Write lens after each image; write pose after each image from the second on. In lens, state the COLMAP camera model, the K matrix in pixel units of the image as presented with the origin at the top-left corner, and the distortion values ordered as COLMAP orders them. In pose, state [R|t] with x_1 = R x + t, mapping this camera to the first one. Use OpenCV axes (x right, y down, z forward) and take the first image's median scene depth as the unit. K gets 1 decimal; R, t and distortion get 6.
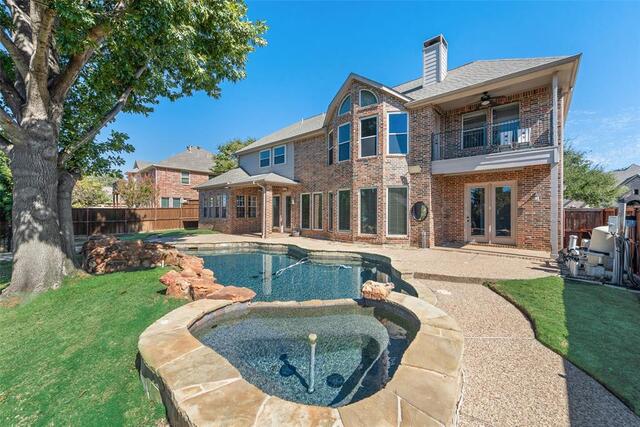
lens RADIAL K [[244.9, 0, 318.3], [0, 244.9, 212.9], [0, 0, 1]] dist [0.003340, 0.000362]
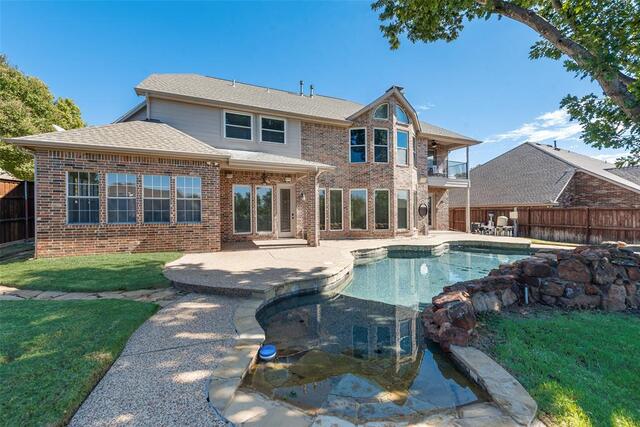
lens RADIAL K [[244.9, 0, 318.2], [0, 244.9, 212.8], [0, 0, 1]] dist [0.003340, 0.000362]
pose [[0.462526, -0.003818, 0.886597, -0.949831], [0.008018, 0.999968, 0.000123, 0.003116], [-0.886569, 0.007052, 0.462542, 0.735770]]
